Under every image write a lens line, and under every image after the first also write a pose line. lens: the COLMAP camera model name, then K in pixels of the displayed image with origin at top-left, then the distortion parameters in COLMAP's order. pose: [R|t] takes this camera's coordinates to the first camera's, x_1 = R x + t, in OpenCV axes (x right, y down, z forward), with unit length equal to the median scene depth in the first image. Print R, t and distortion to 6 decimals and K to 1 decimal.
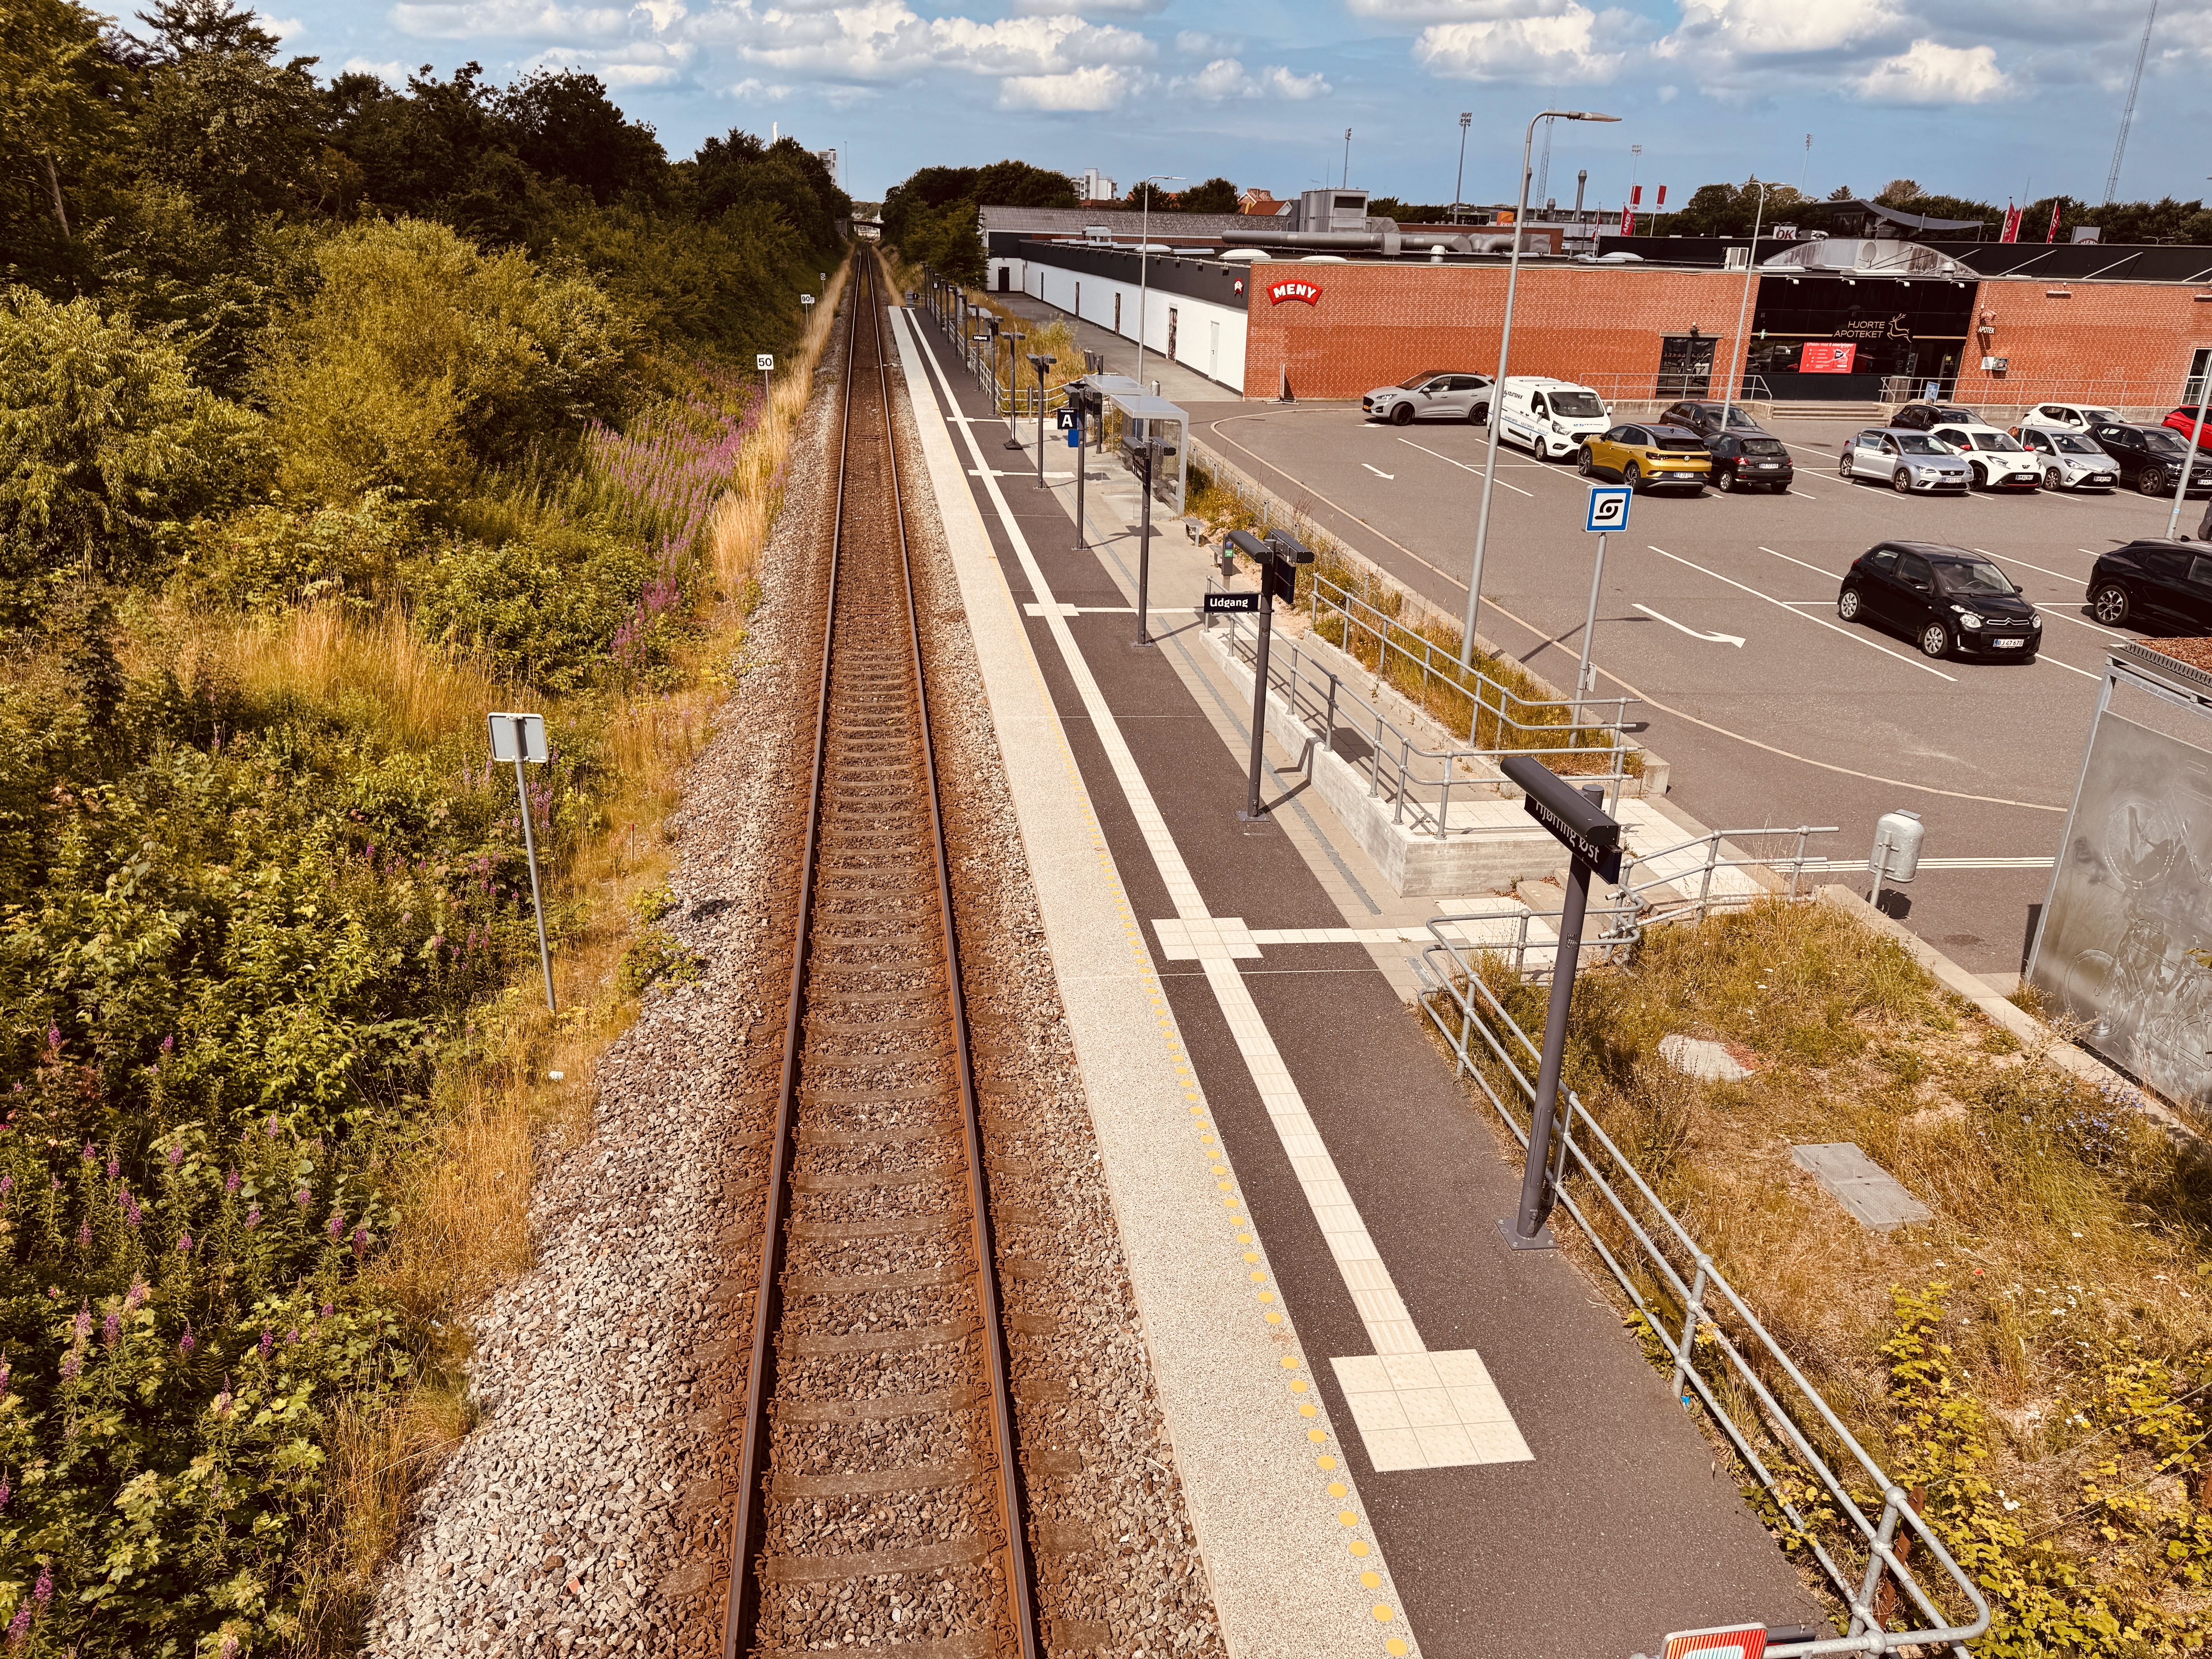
lens RADIAL K [[1529.7, 0, 1110.6], [0, 1529.7, 841.3], [0, 0, 1]] dist [0.106065, -0.175591]
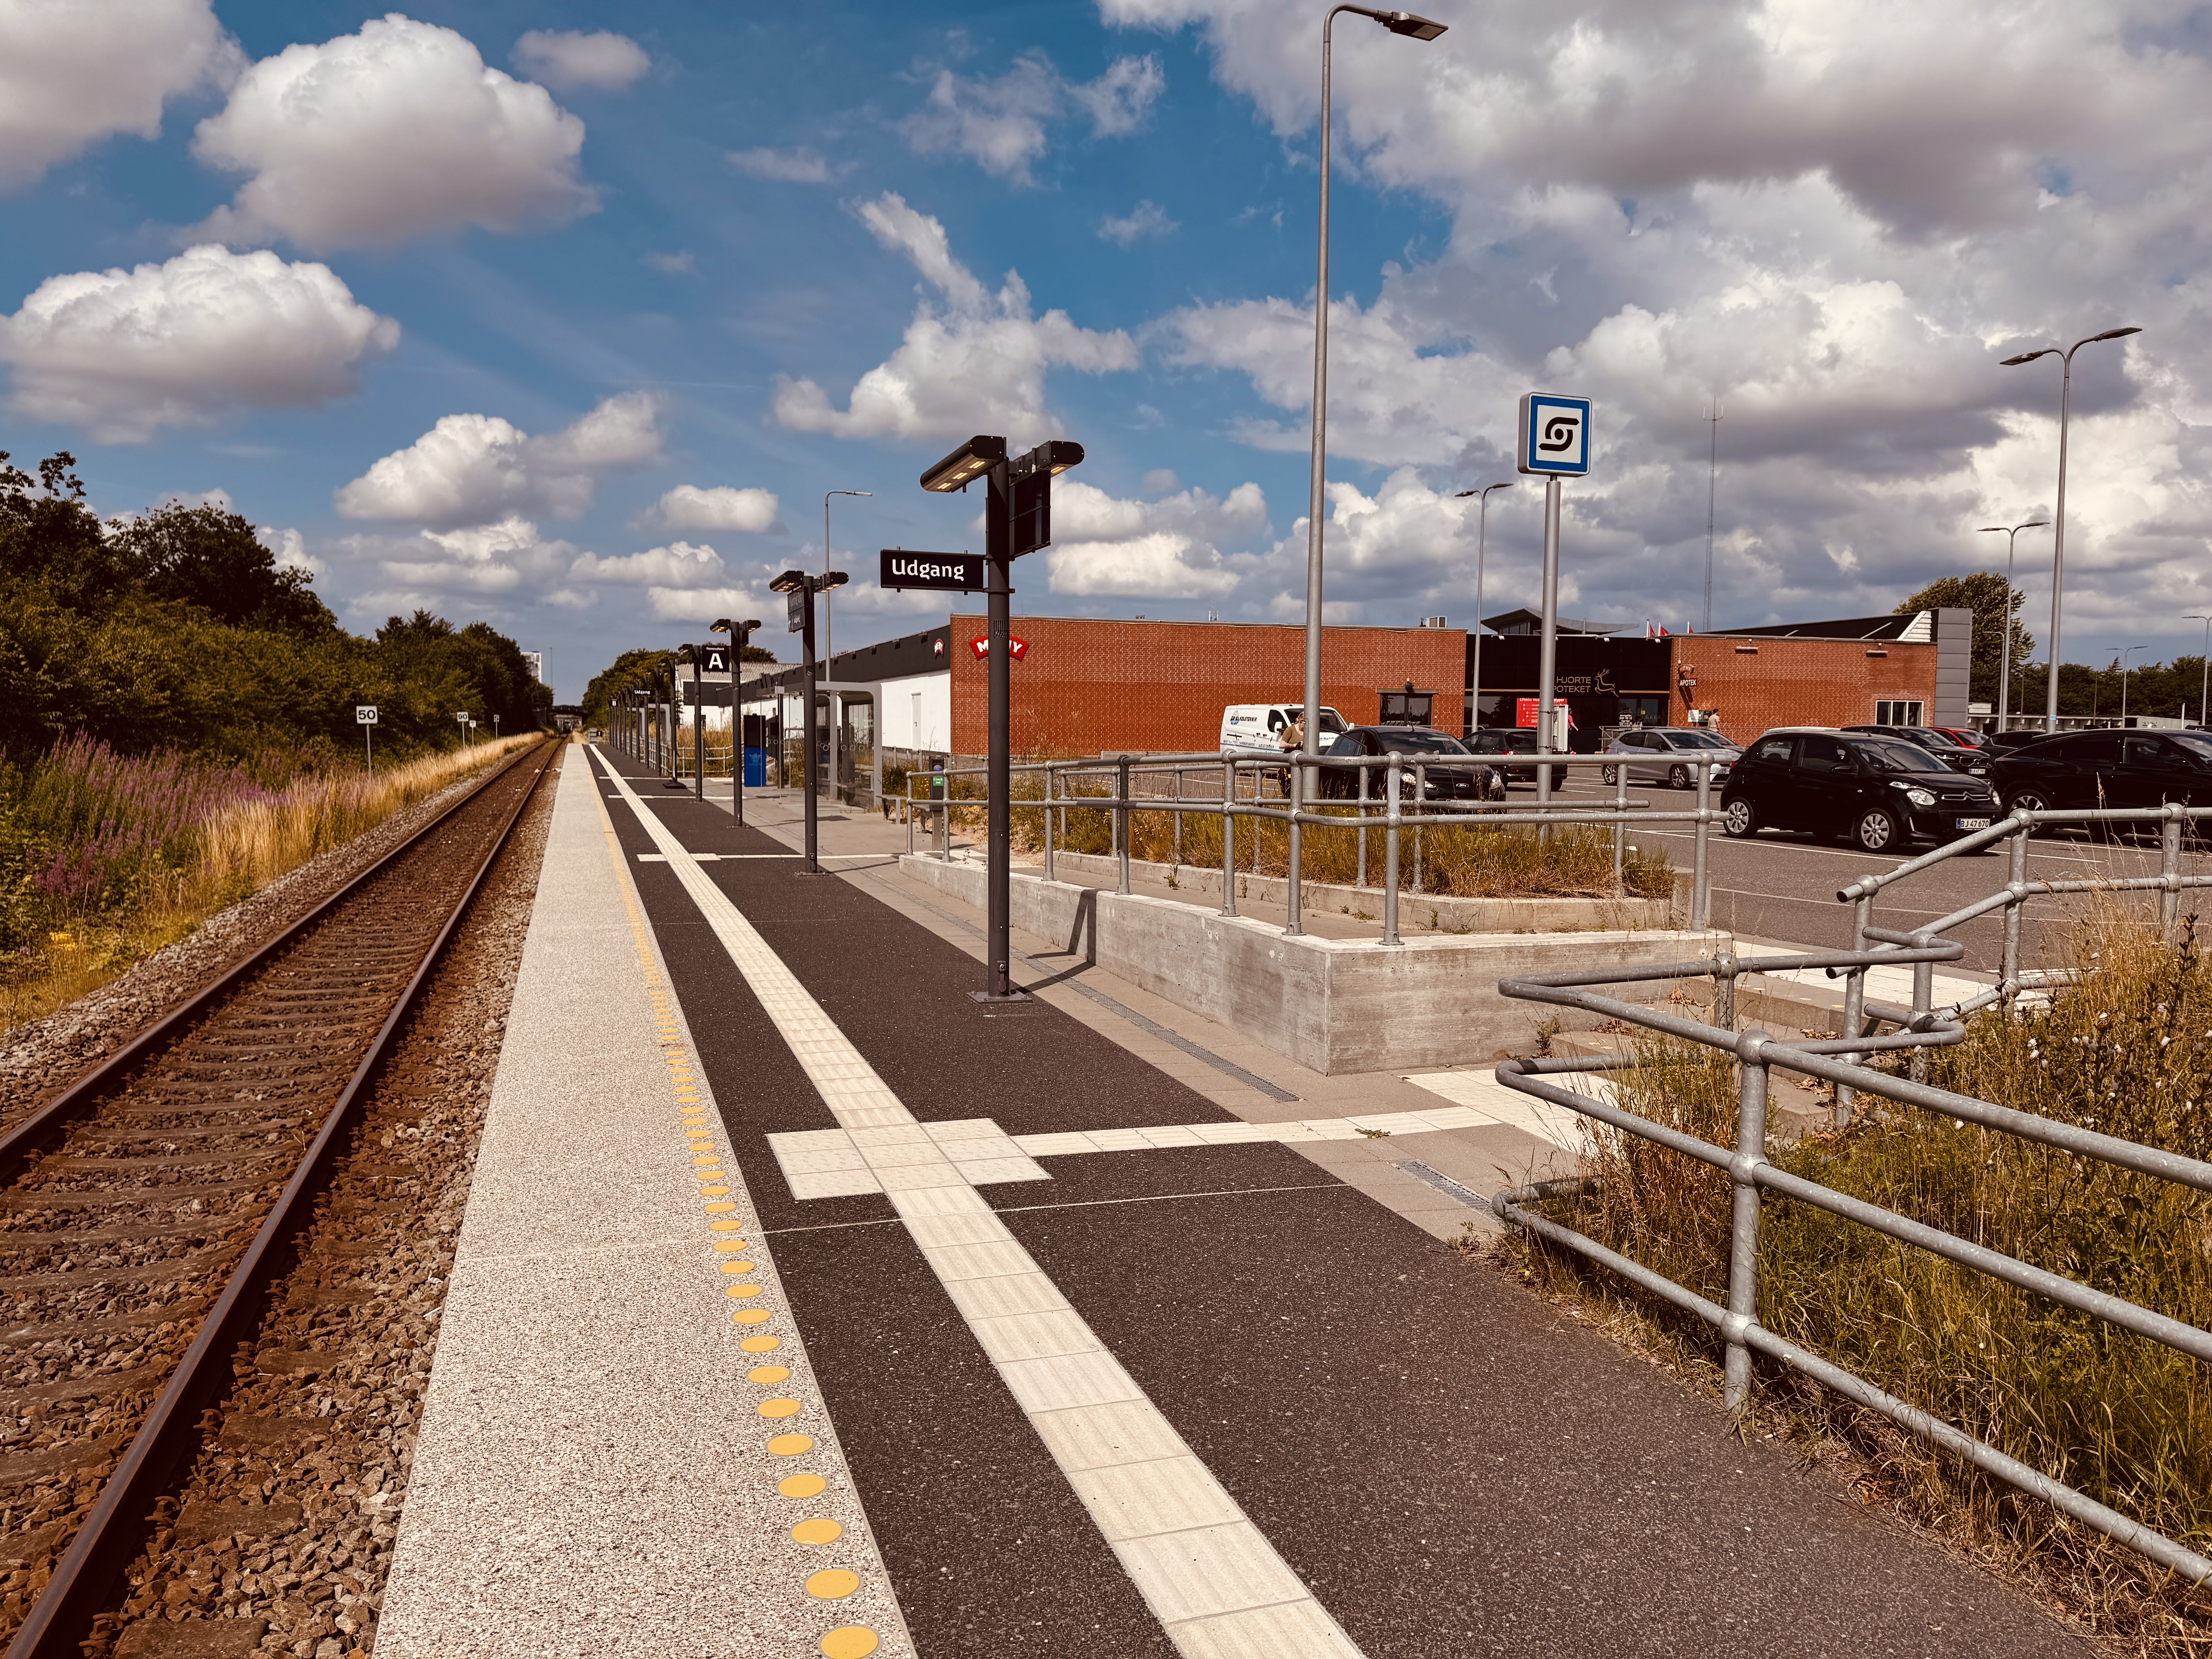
lens RADIAL K [[1533.9, 0, 1115.0], [0, 1533.9, 826.7], [0, 0, 1]] dist [0.124105, -0.177494]
pose [[0.982007, -0.028951, 0.186614, 0.026687], [0.084576, 0.950958, -0.297532, 0.064226], [-0.168849, 0.307961, 0.936296, 0.358433]]
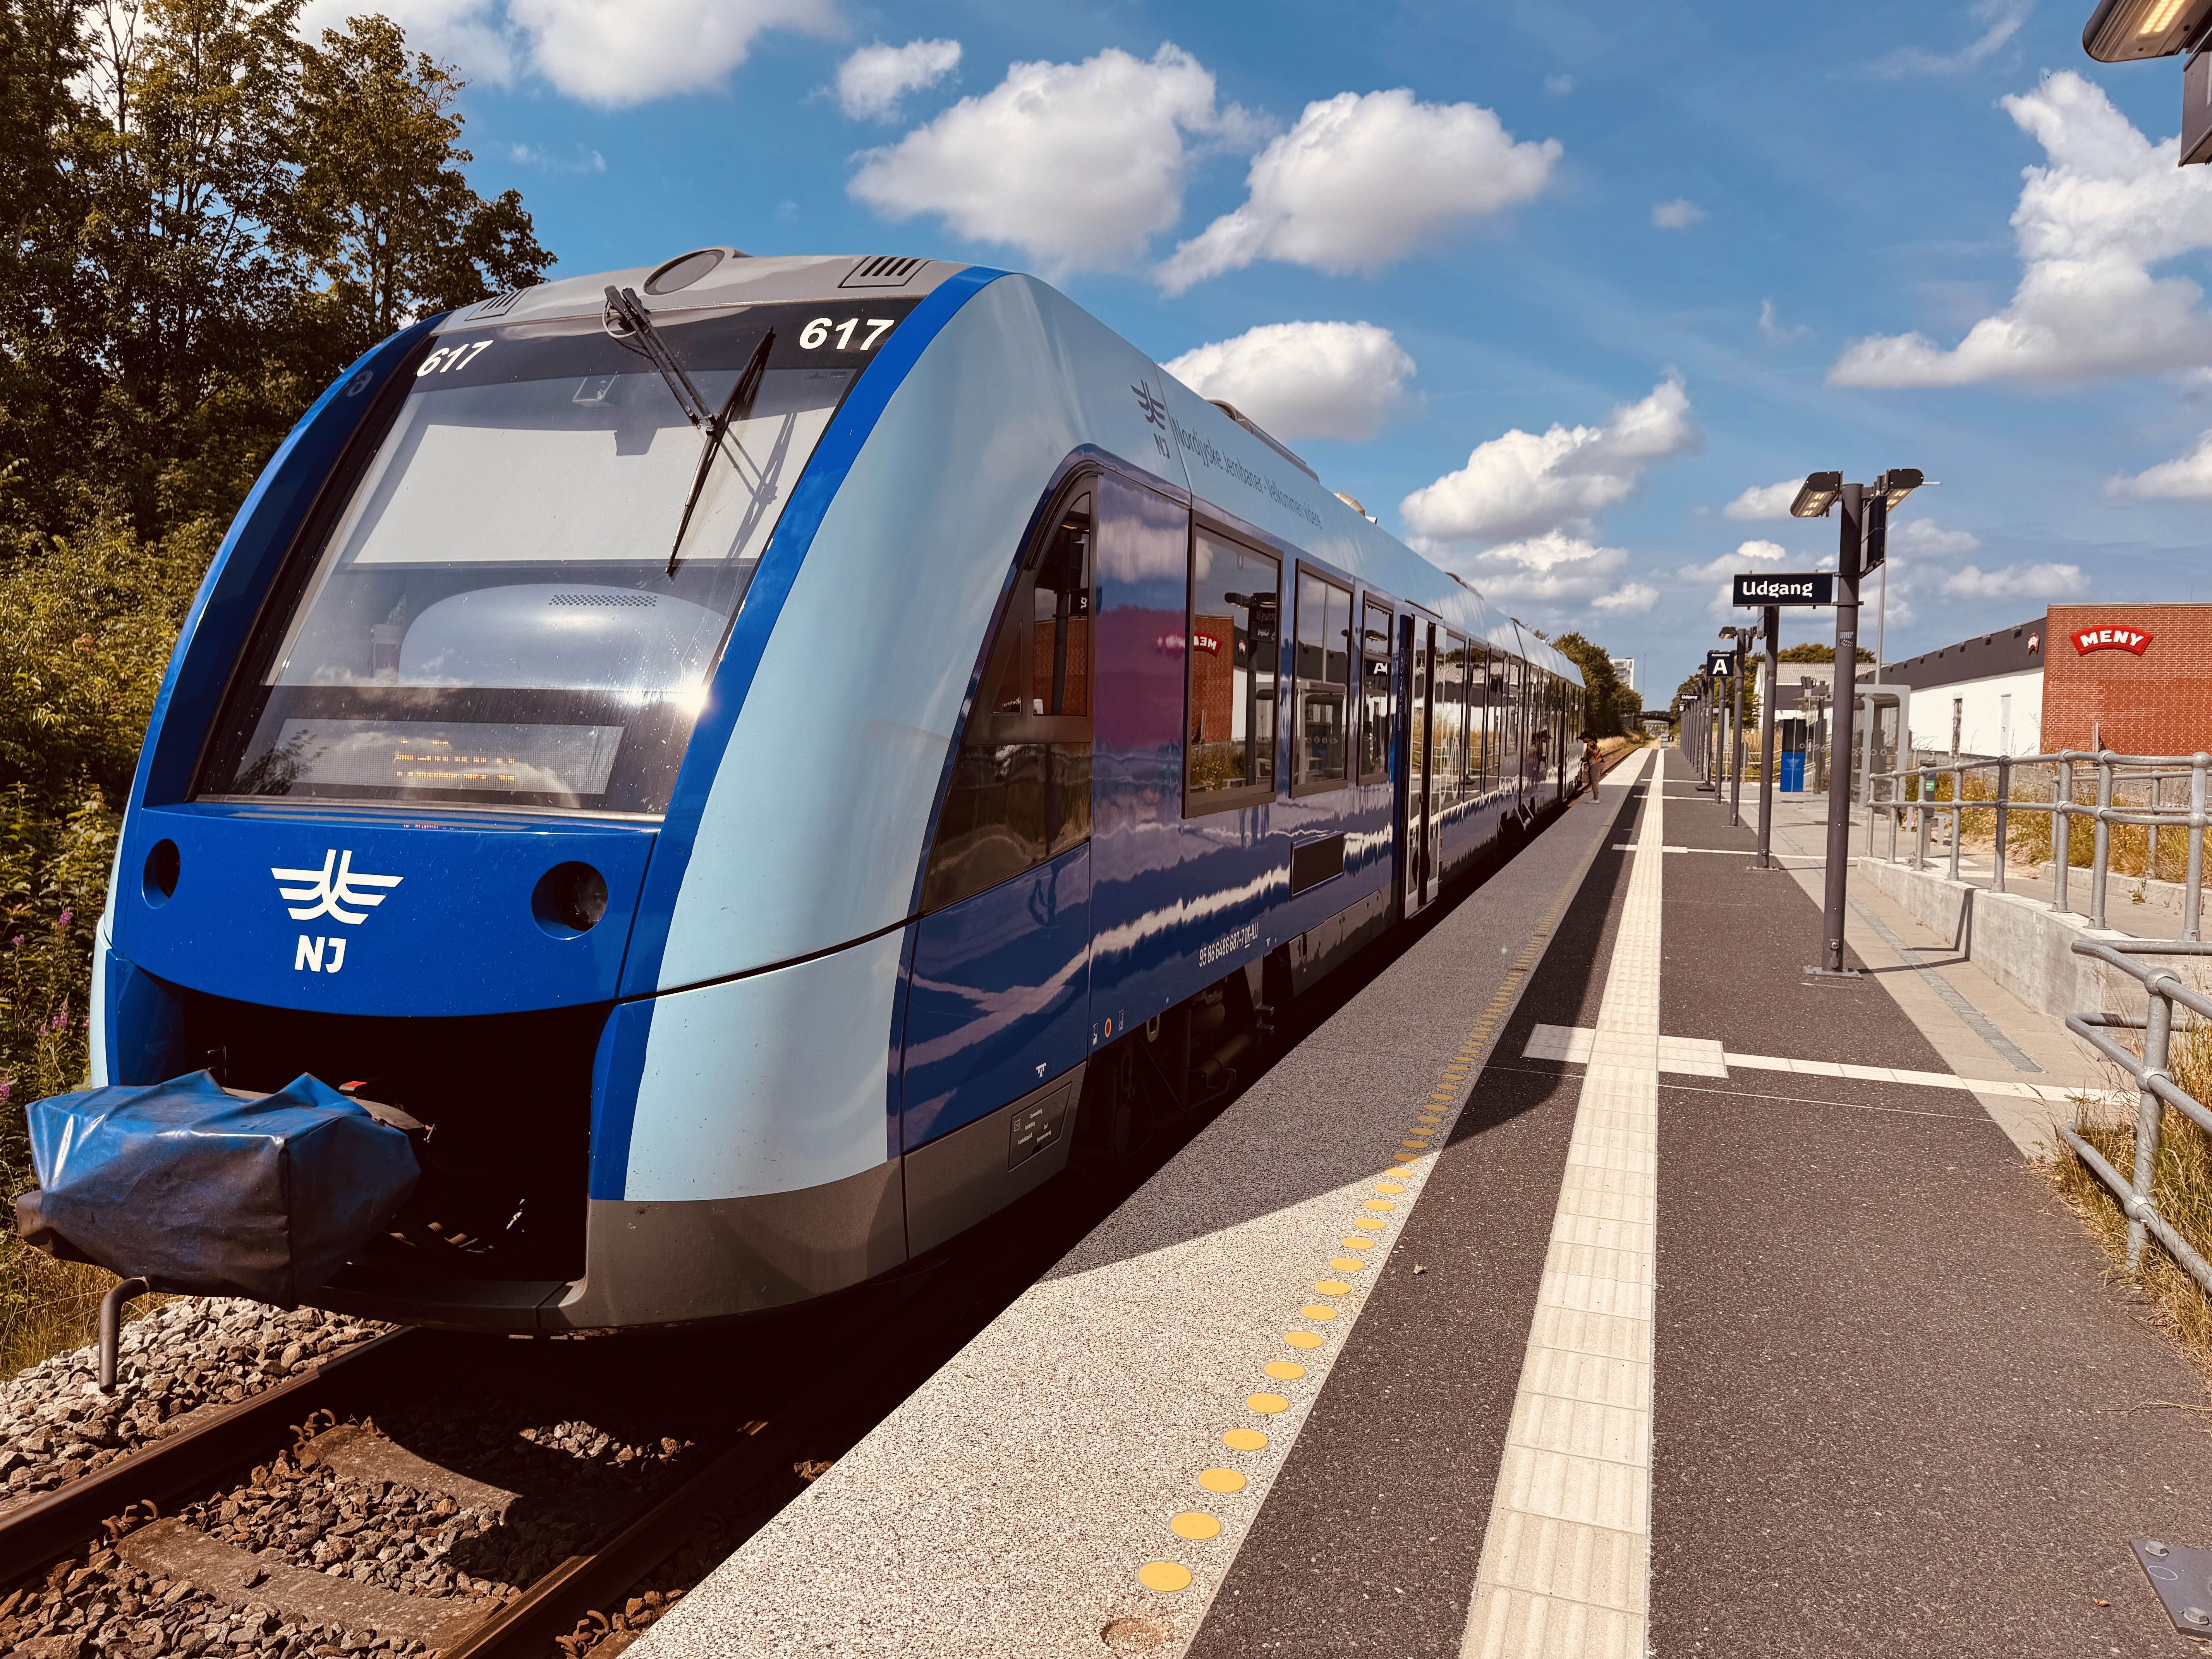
lens RADIAL K [[1572.2, 0, 1082.3], [0, 1572.2, 797.4], [0, 0, 1]] dist [0.041177, -0.038539]
pose [[0.875516, 0.012137, -0.483037, 0.096657], [-0.171839, 0.942151, -0.287788, 0.102652], [0.451601, 0.334968, 0.826954, 0.268688]]
